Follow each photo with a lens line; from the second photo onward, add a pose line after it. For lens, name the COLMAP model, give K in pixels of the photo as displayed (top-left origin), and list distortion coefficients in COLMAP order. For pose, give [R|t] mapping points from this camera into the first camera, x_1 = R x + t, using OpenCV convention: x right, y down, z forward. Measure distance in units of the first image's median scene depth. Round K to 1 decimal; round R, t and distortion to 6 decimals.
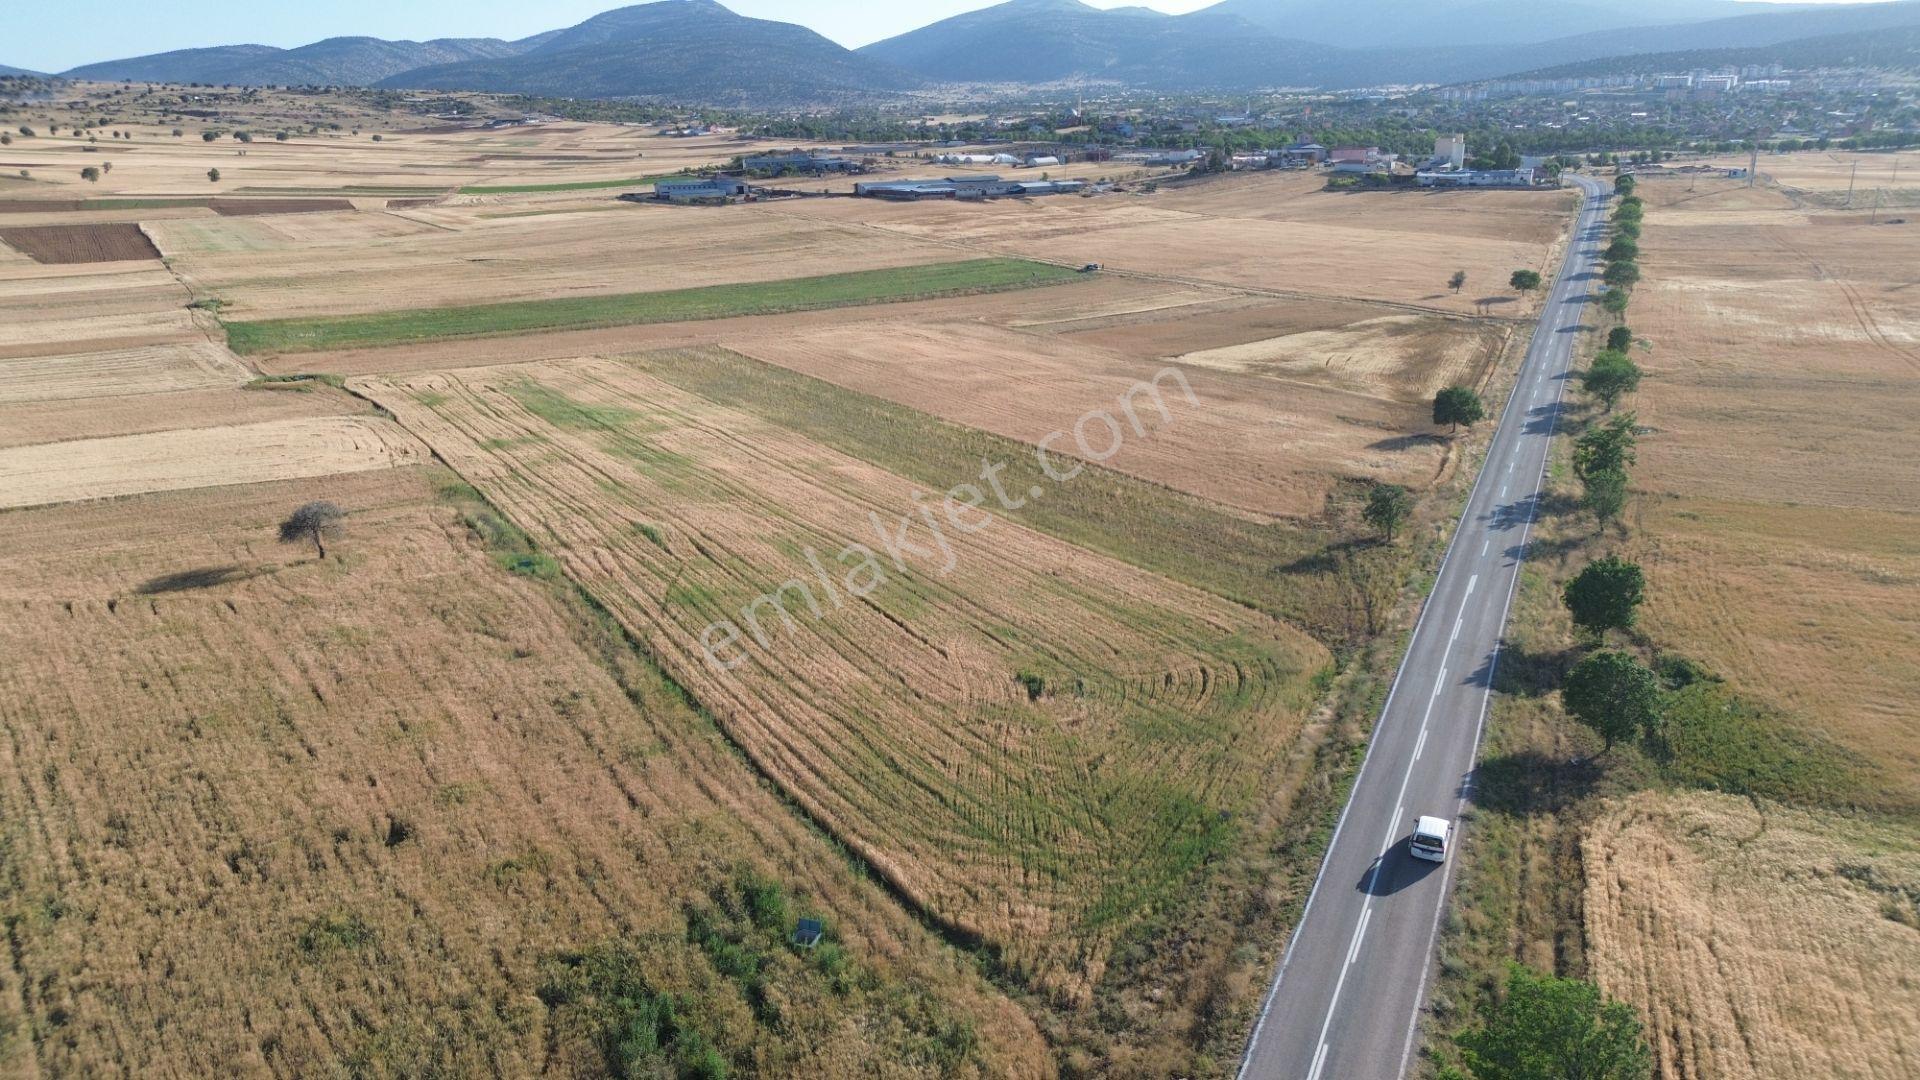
lens RADIAL K [[1354.5, 0, 964.6], [0, 1354.5, 539.0], [0, 0, 1]] dist [0.075645, -0.079805]
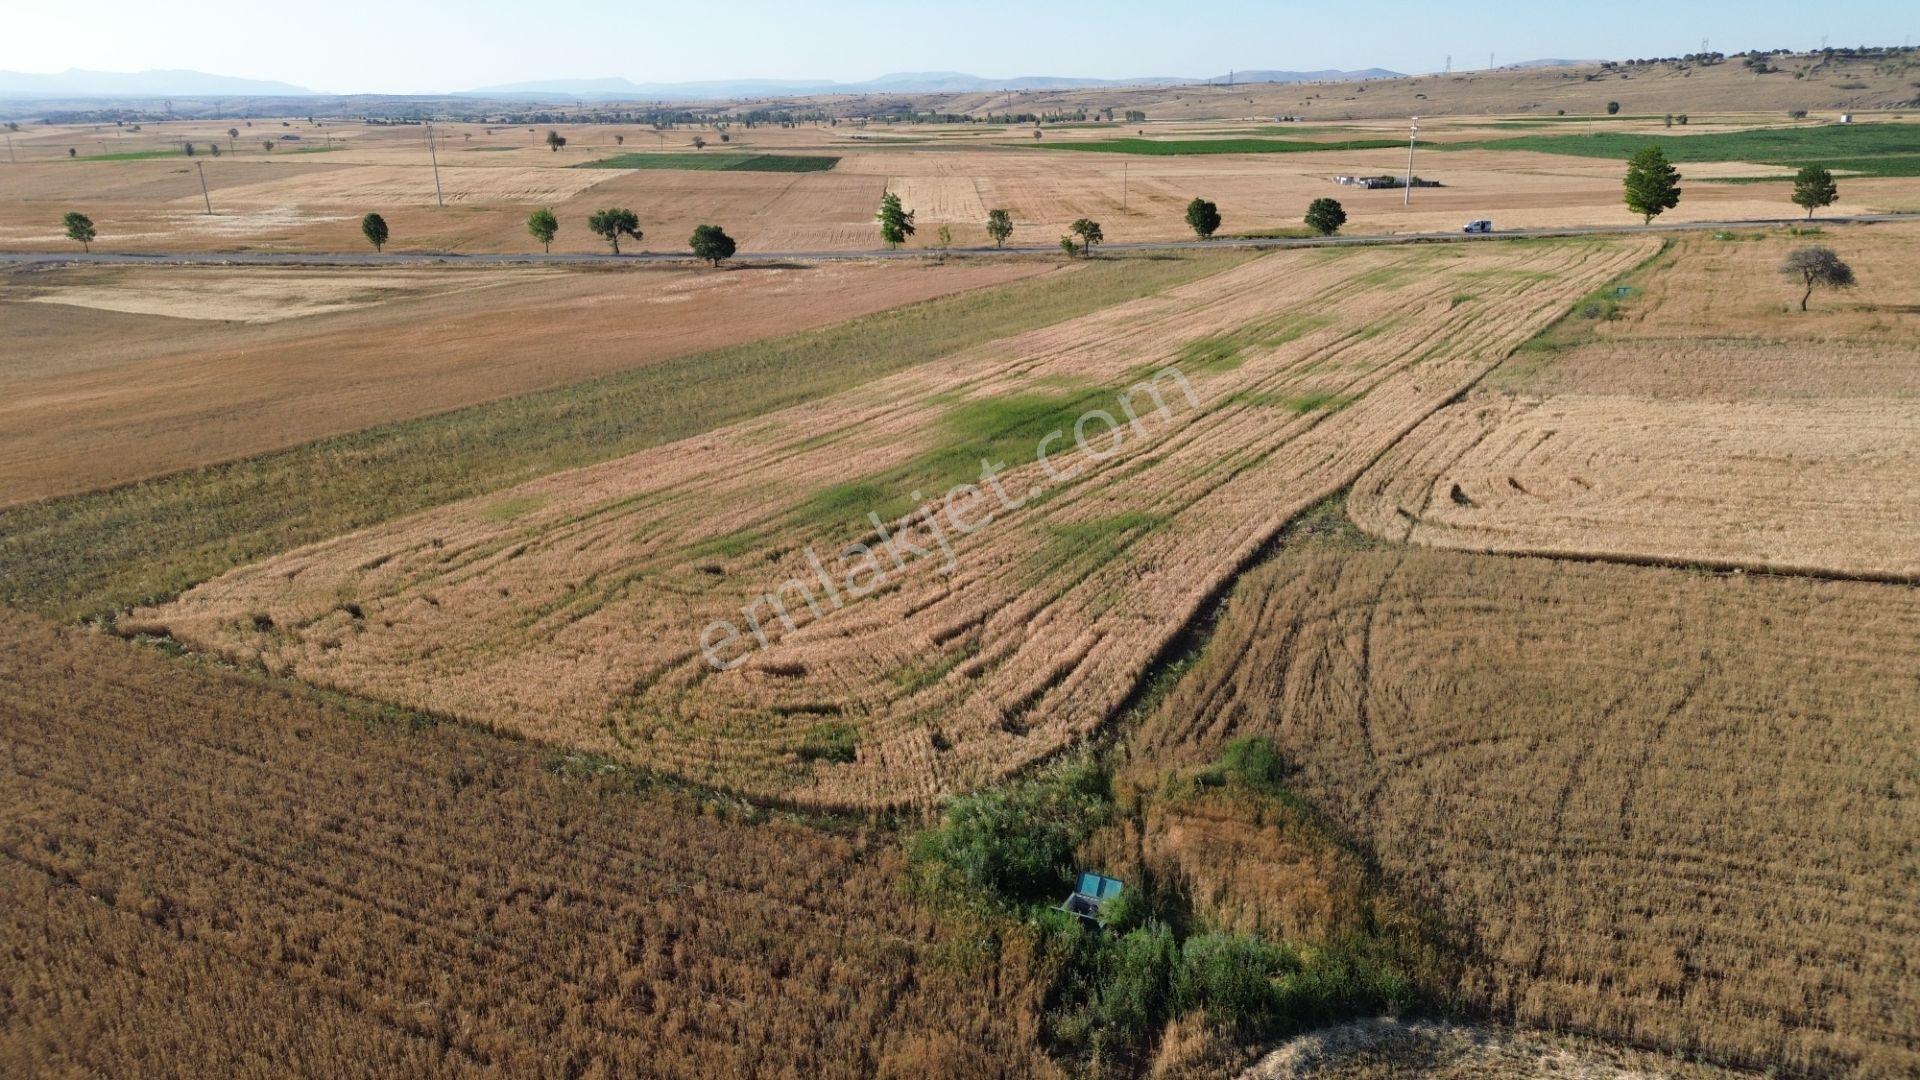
lens RADIAL K [[1361.0, 0, 963.0], [0, 1361.0, 519.2], [0, 0, 1]] dist [0.081575, -0.092458]
pose [[-0.441741, -0.236125, 0.865511, -0.946879], [0.288650, 0.876036, 0.386318, -0.346064], [-0.849439, 0.420482, -0.318823, 1.639077]]
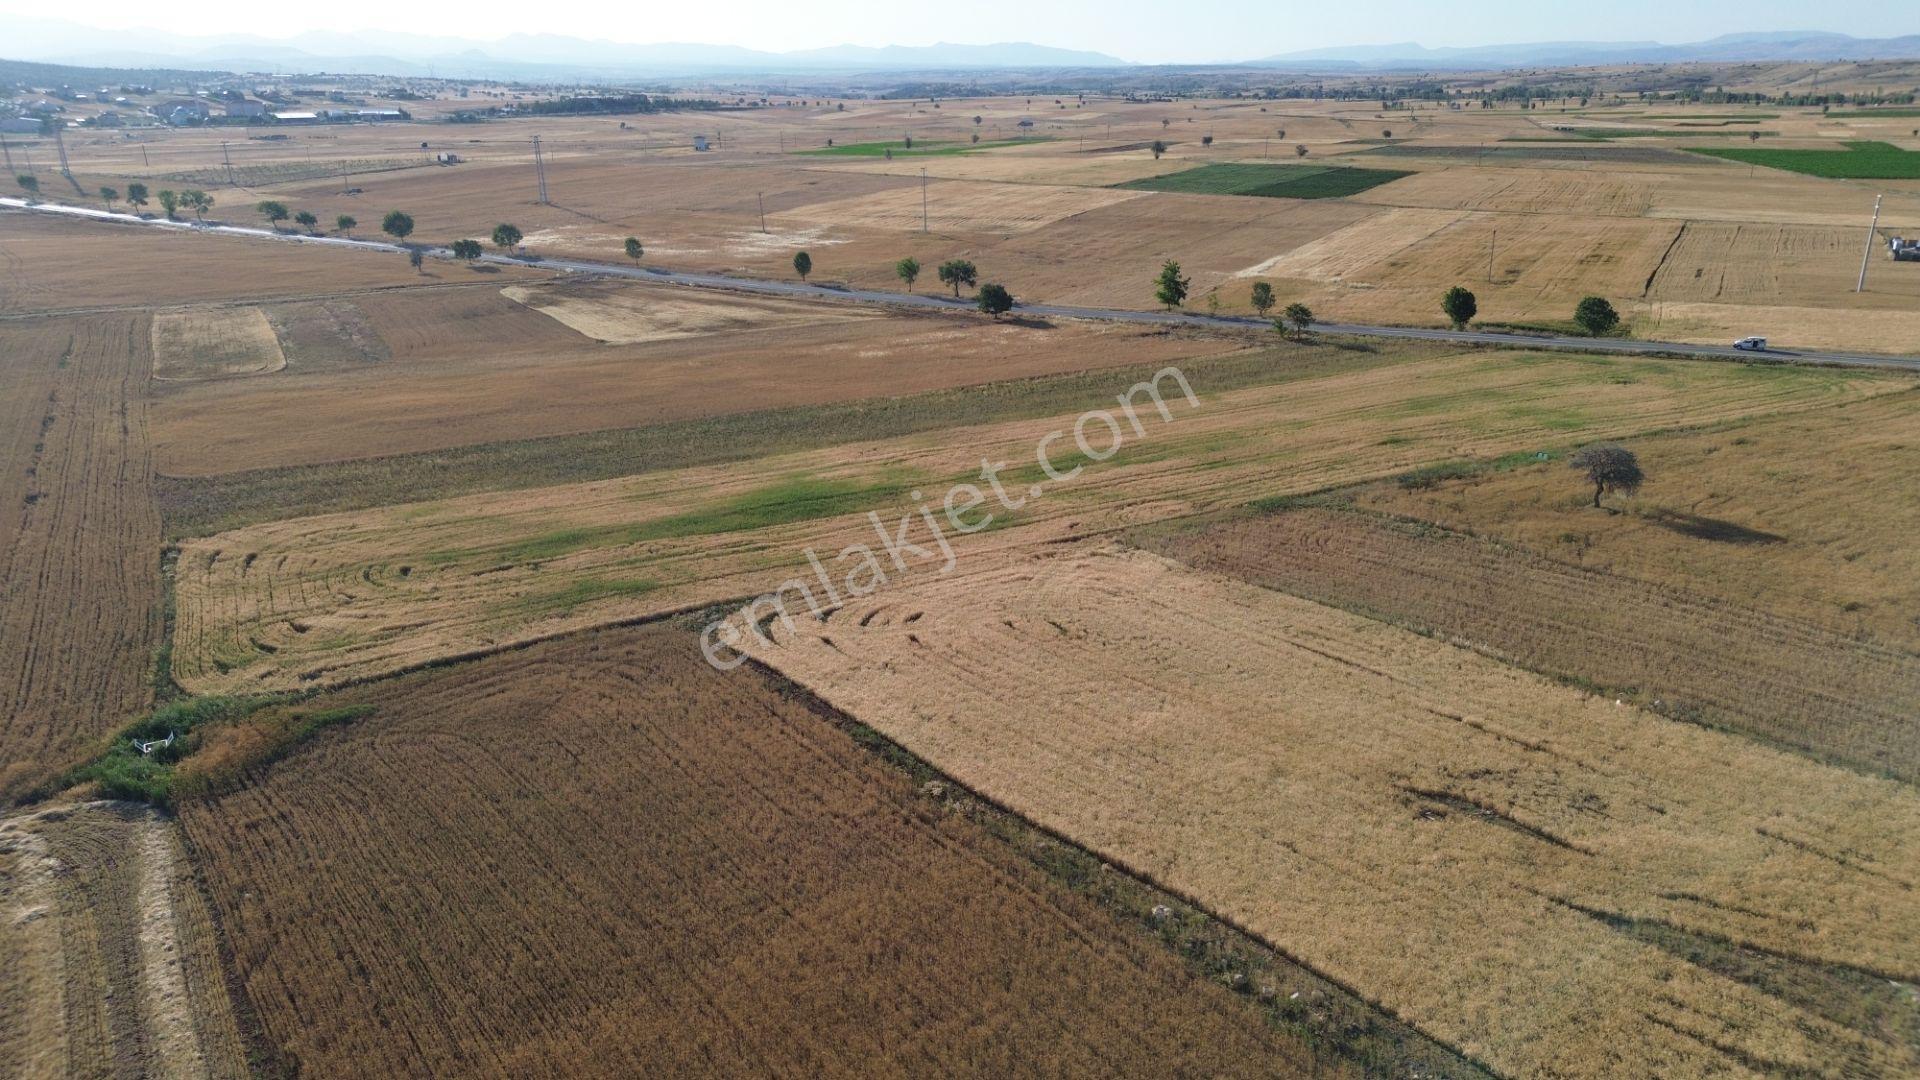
lens RADIAL K [[1354.5, 0, 964.6], [0, 1354.5, 539.0], [0, 0, 1]] dist [0.075645, -0.079805]
pose [[0.075178, -0.300542, 0.950801, -1.259137], [0.303344, 0.915203, 0.265304, -0.312398], [-0.949911, 0.268474, 0.159970, 1.130253]]
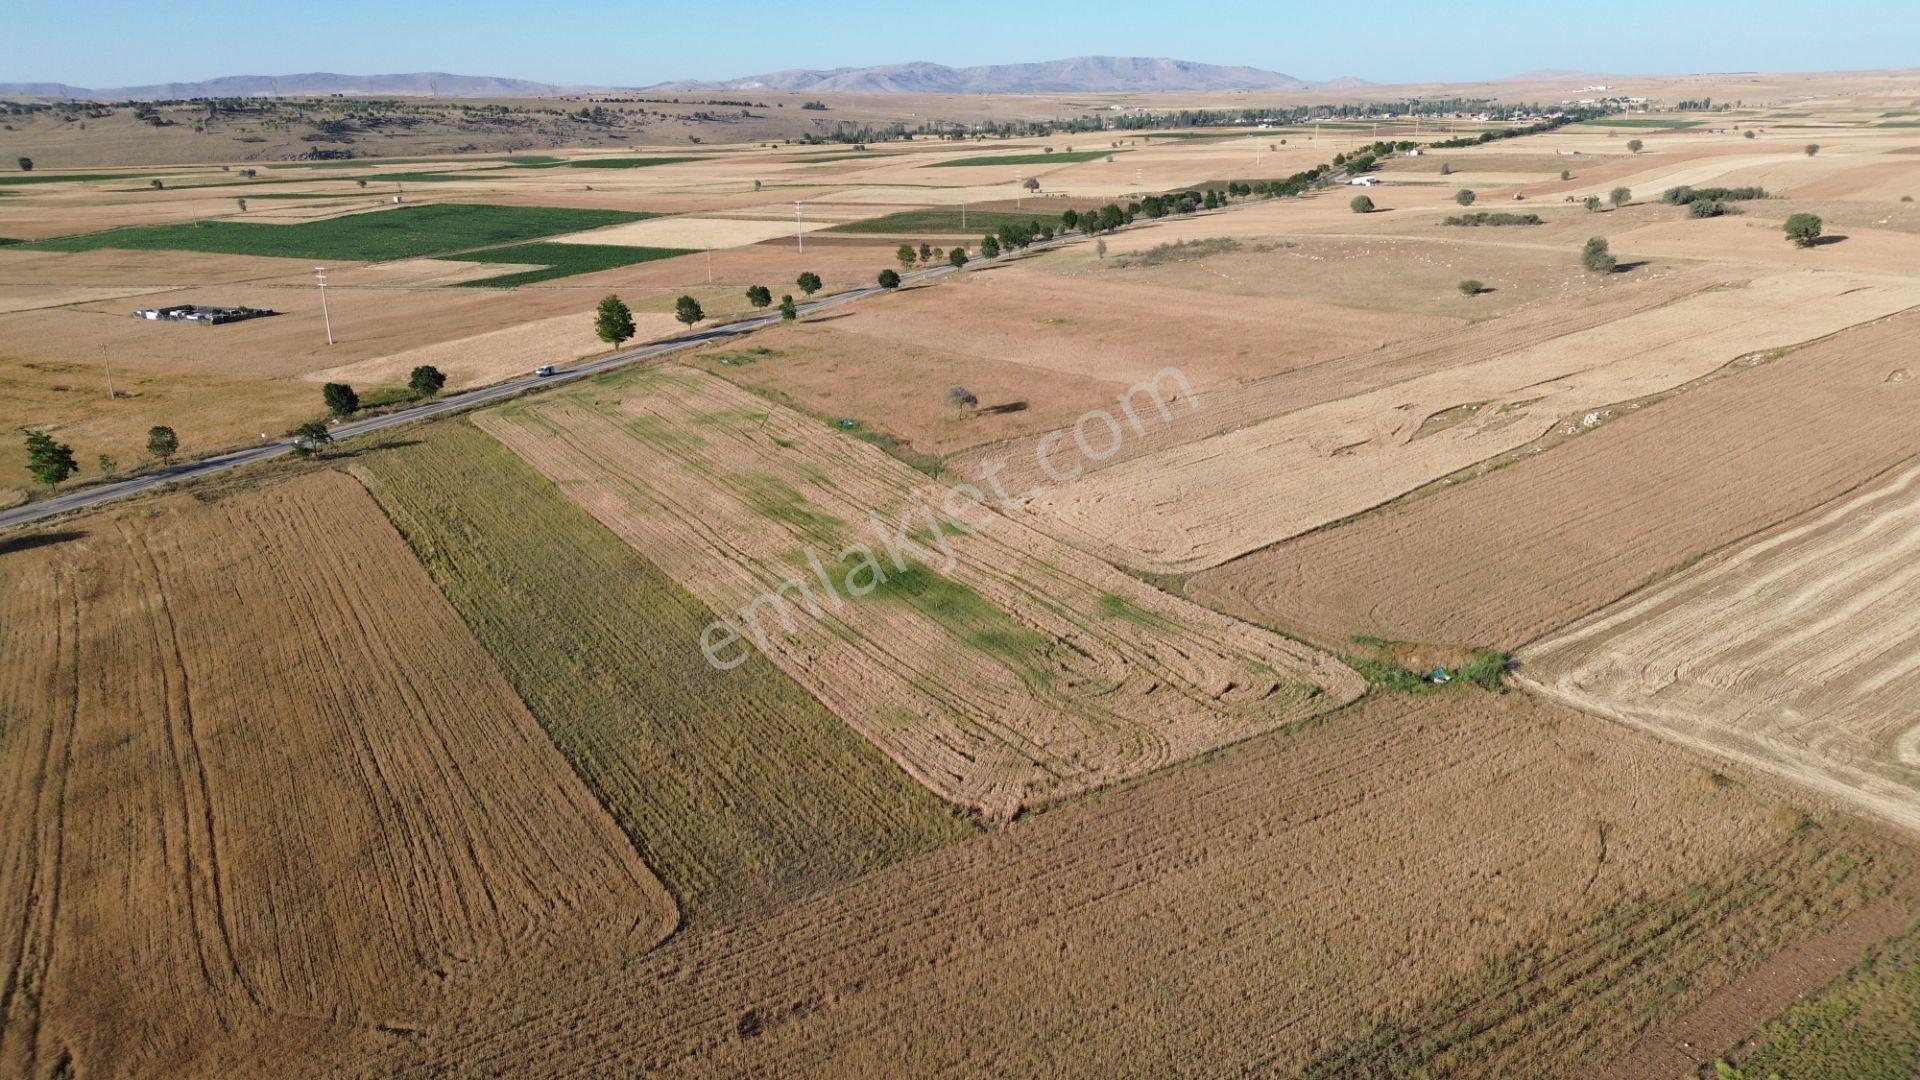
lens RADIAL K [[1354.5, 0, 964.6], [0, 1354.5, 539.0], [0, 0, 1]] dist [0.075645, -0.079805]
pose [[-0.998432, 0.020526, 0.052083, -0.501255], [0.046713, 0.818187, 0.573051, -0.764790], [-0.030851, 0.574586, -0.817863, 2.238553]]
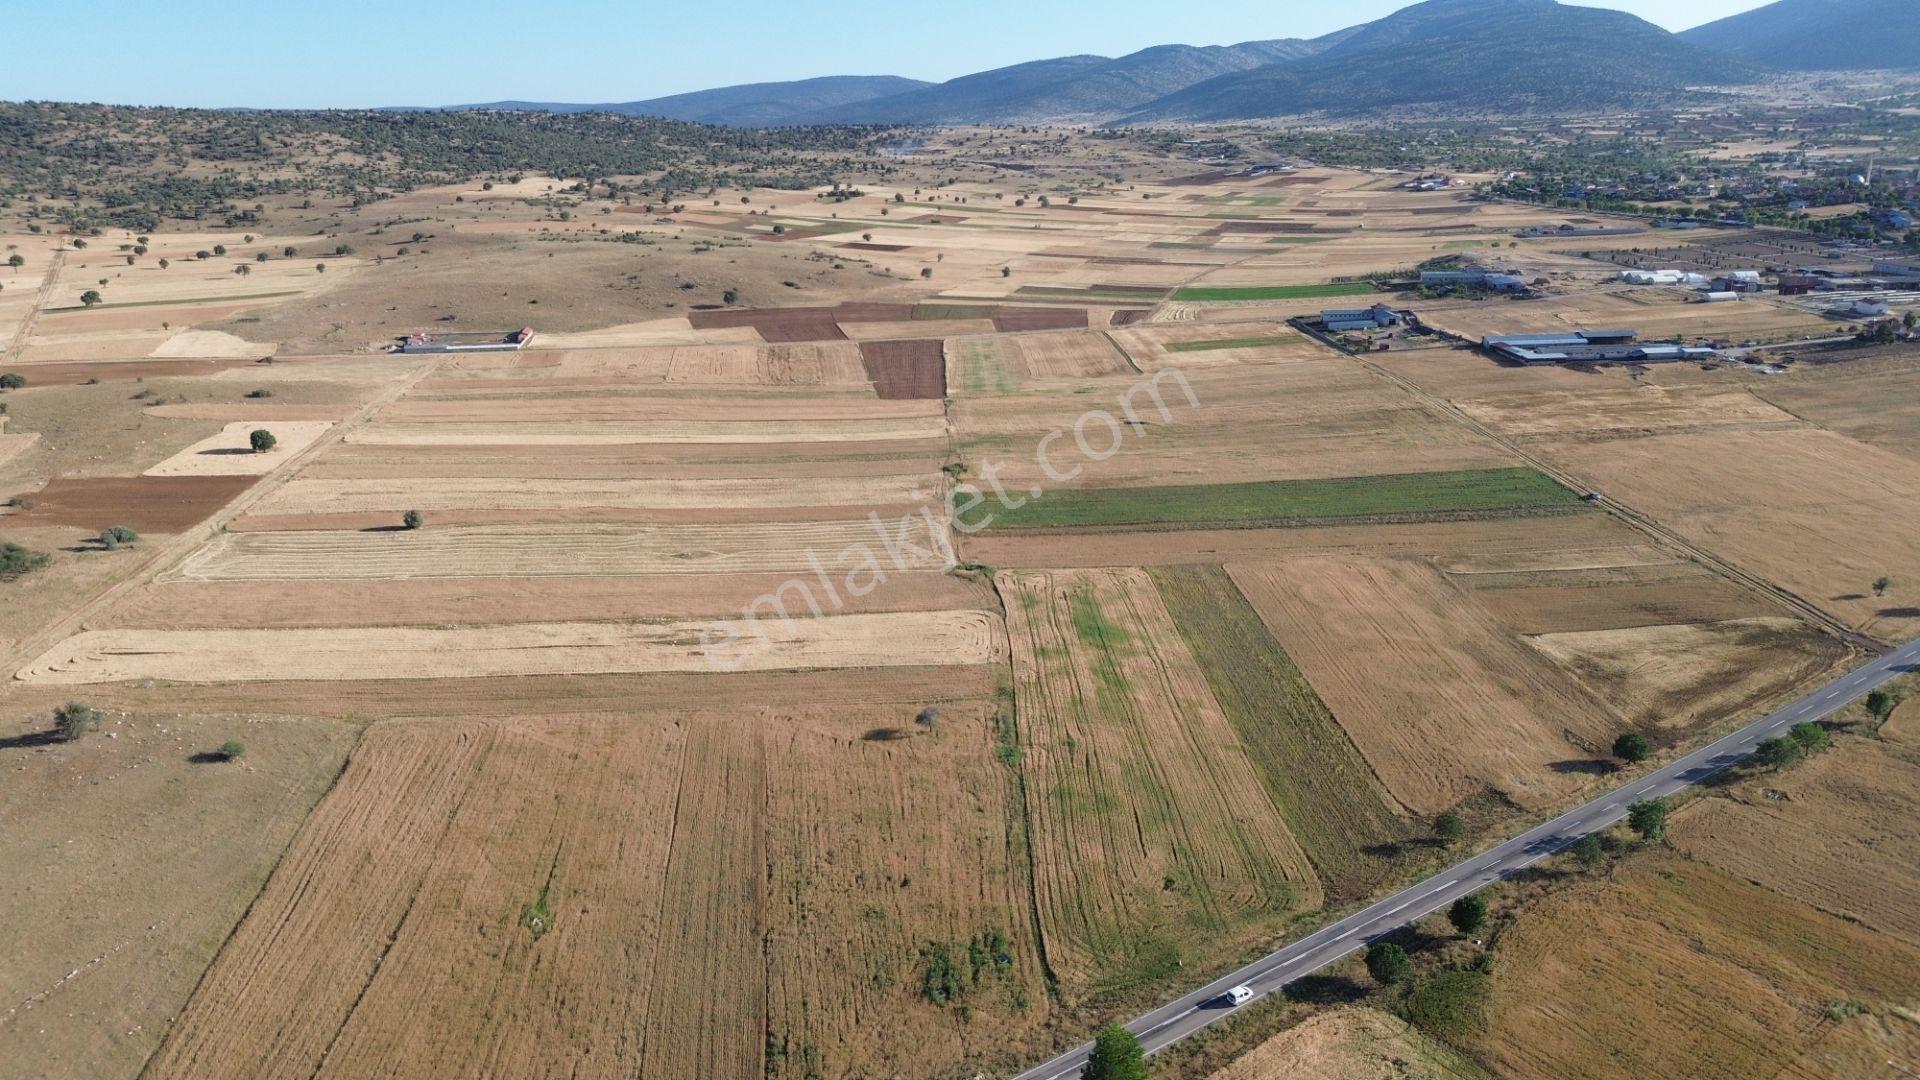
lens RADIAL K [[1354.5, 0, 964.6], [0, 1354.5, 539.0], [0, 0, 1]] dist [0.075645, -0.079805]
pose [[0.857692, 0.146327, -0.492902, 0.566325], [-0.140482, 0.988864, 0.049111, -0.372386], [0.494599, 0.027122, 0.868698, -0.823425]]
